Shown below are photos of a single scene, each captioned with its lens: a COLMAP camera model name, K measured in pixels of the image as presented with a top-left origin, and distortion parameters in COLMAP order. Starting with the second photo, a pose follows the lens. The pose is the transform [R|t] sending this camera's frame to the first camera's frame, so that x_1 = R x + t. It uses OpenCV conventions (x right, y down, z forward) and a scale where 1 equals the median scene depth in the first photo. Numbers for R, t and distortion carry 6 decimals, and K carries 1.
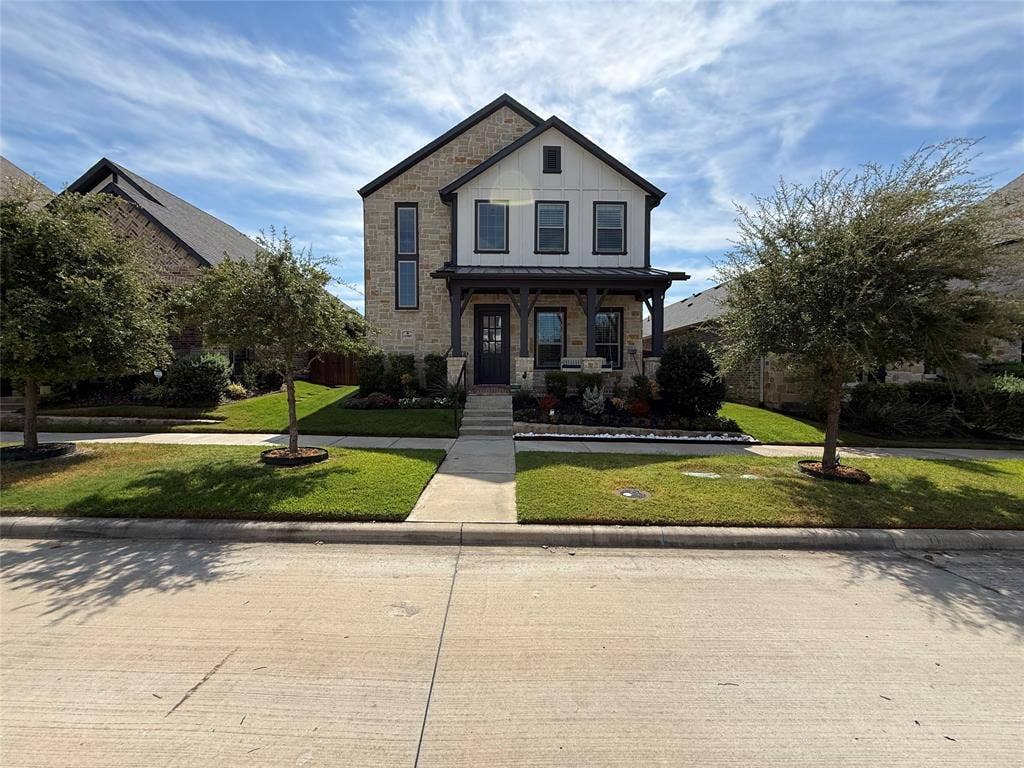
lens RADIAL K [[407.2, 0, 512.0], [0, 407.2, 384.0], [0, 0, 1]] dist [0.001490, -0.000117]
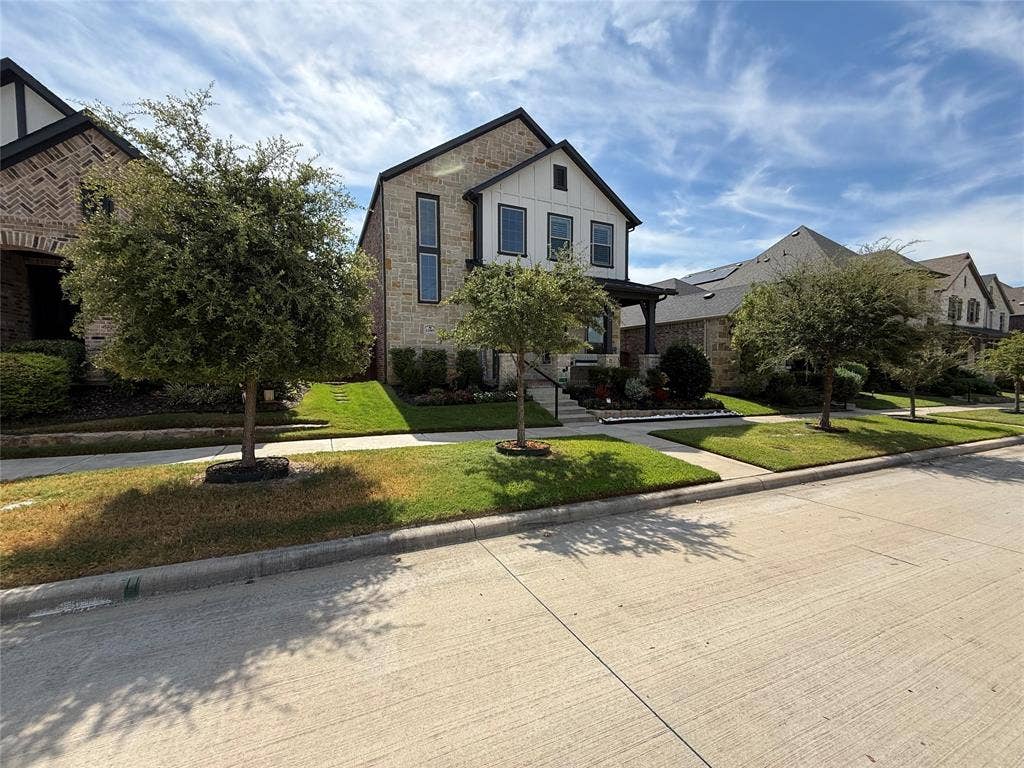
lens RADIAL K [[407.2, 0, 512.0], [0, 407.2, 384.0], [0, 0, 1]] dist [0.001490, -0.000117]
pose [[0.913094, -0.023814, 0.407054, -0.697061], [0.015214, 0.999588, 0.024353, -0.013457], [-0.407466, -0.016044, 0.913080, 0.023205]]
